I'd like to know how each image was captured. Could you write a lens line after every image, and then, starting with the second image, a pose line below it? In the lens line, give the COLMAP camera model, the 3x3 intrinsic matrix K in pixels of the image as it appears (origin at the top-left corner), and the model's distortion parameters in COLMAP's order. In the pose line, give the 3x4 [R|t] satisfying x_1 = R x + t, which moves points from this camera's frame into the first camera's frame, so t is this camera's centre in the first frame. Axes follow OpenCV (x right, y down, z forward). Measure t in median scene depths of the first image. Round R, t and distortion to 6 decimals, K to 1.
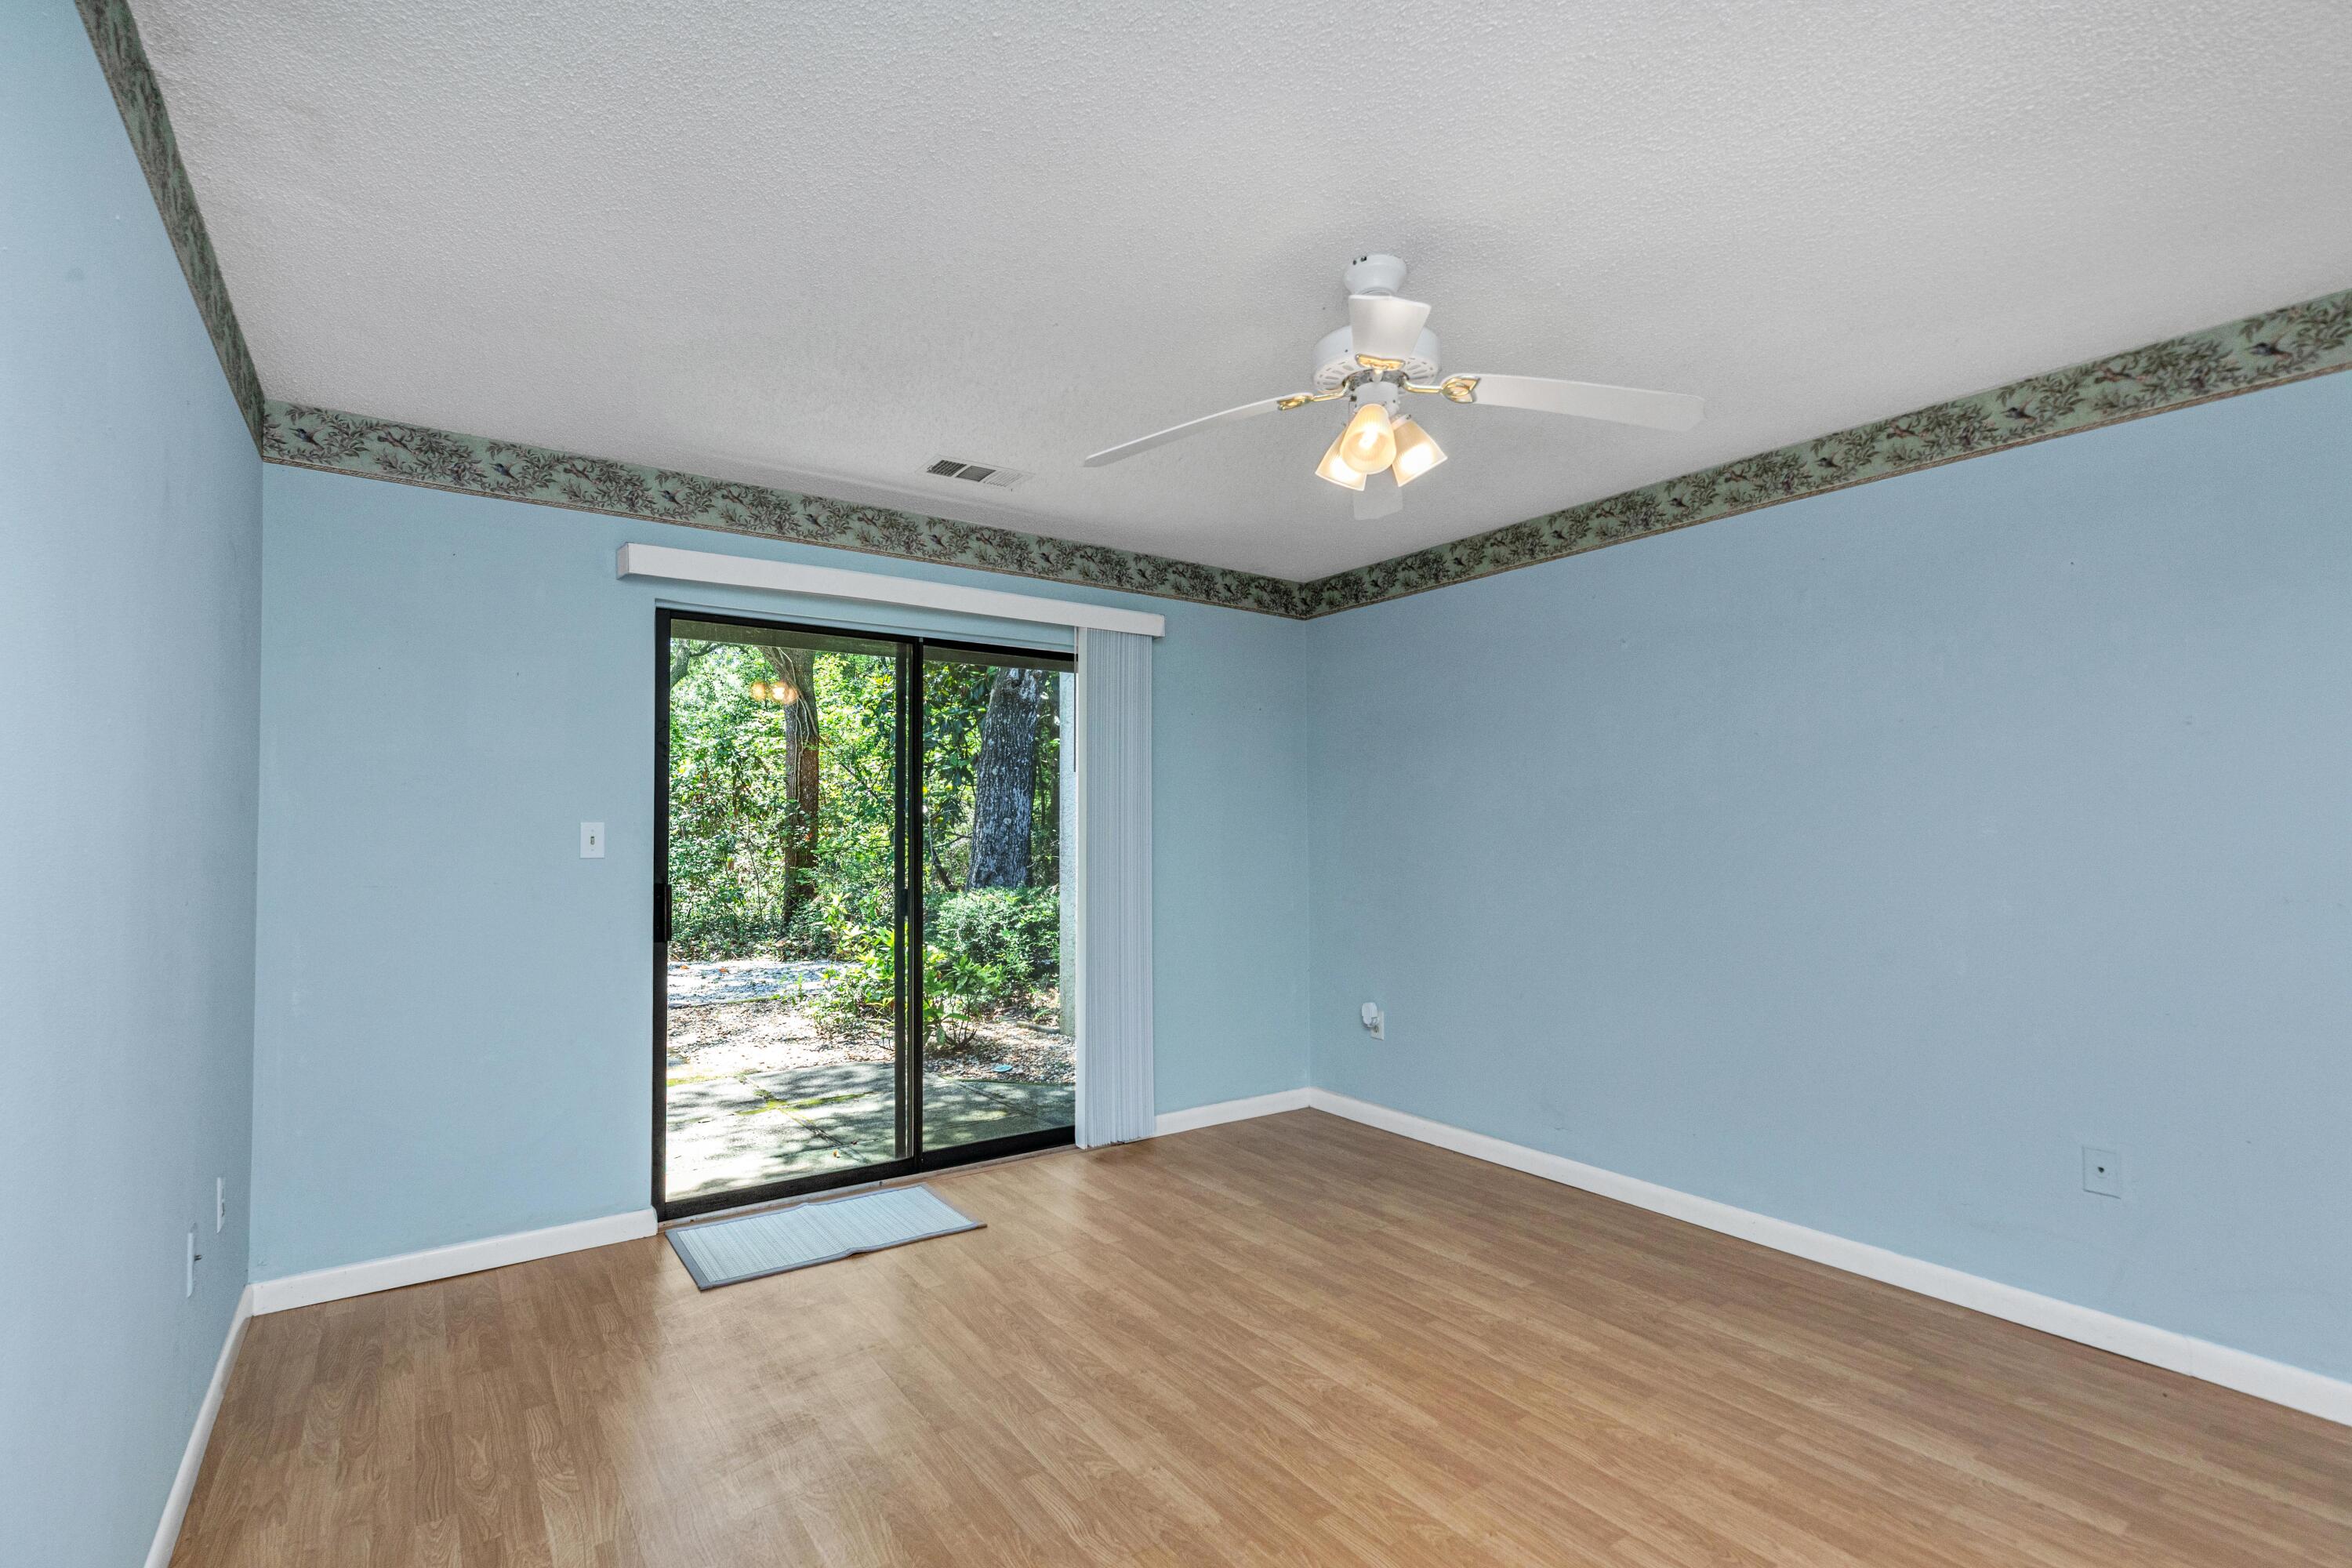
lens RADIAL K [[1081.0, 0, 1158.8], [0, 1081.0, 776.1], [0, 0, 1]] dist [0.009321, -0.002286]
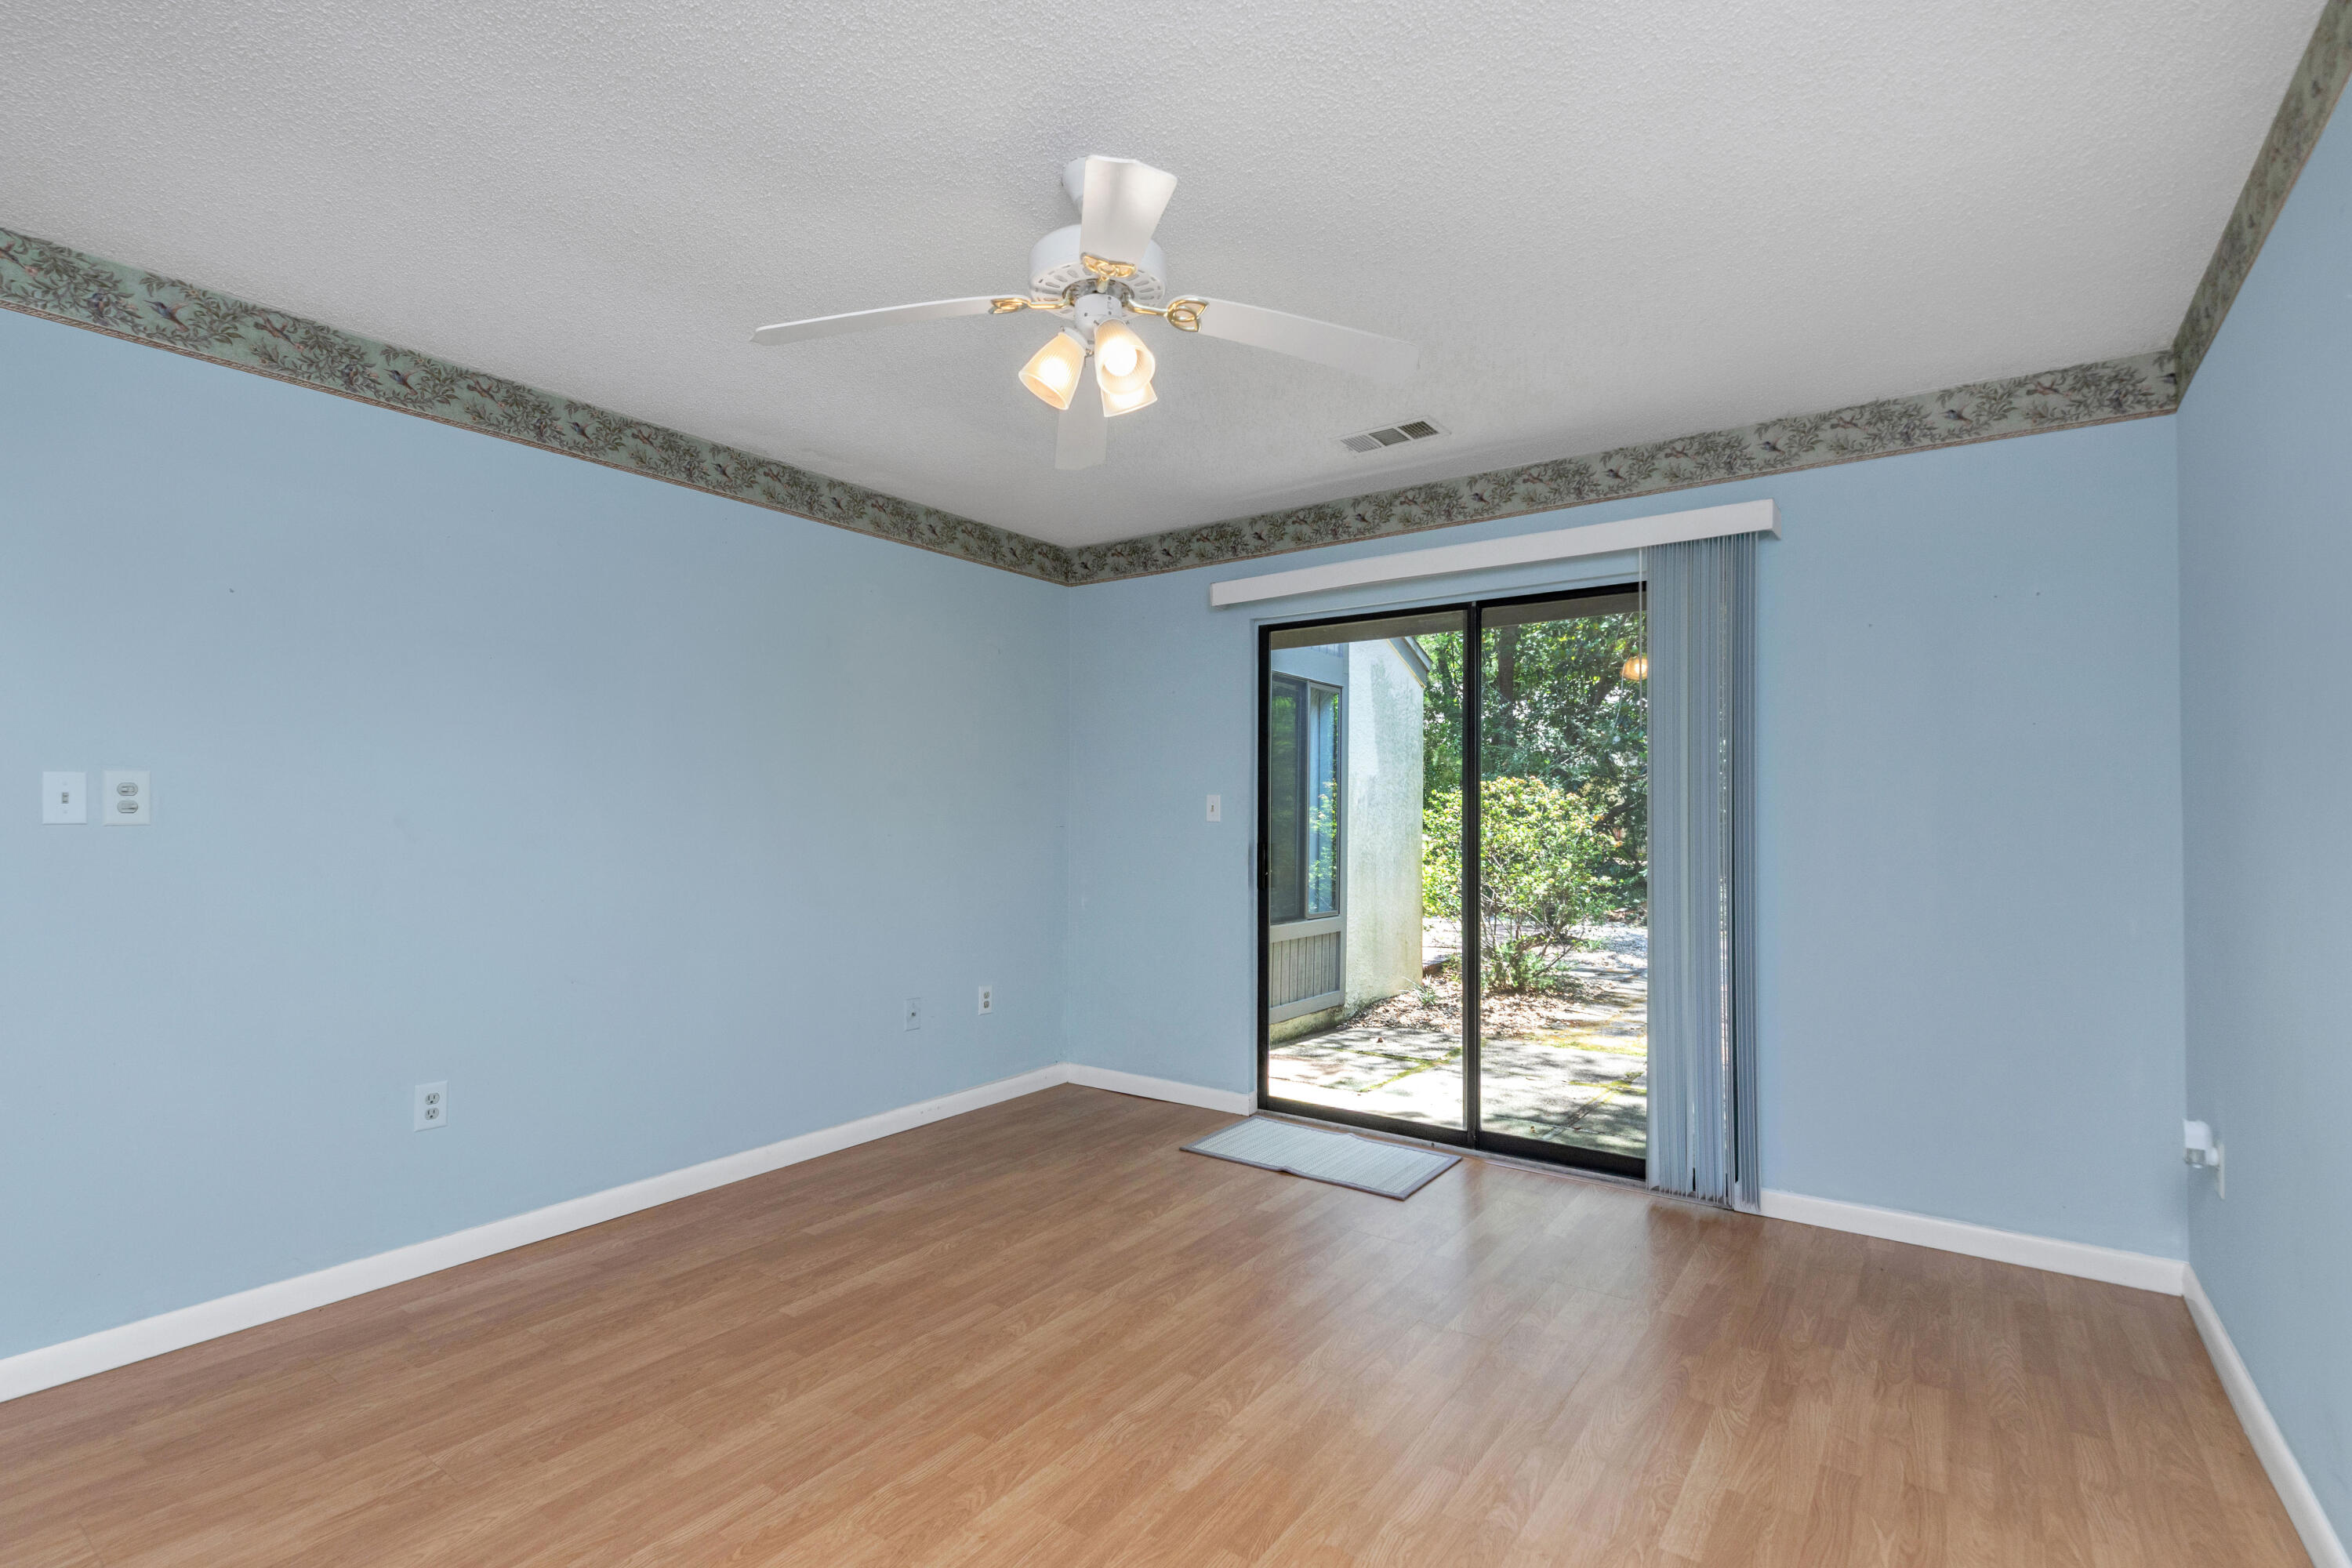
lens RADIAL K [[1081.0, 0, 1174.3], [0, 1081.0, 796.8], [0, 0, 1]] dist [0.009321, -0.002286]
pose [[0.343964, -0.011884, -0.938907, 0.668916], [0.044410, 0.999007, 0.003625, 0.034076], [0.937932, -0.042944, 0.344151, 0.459907]]
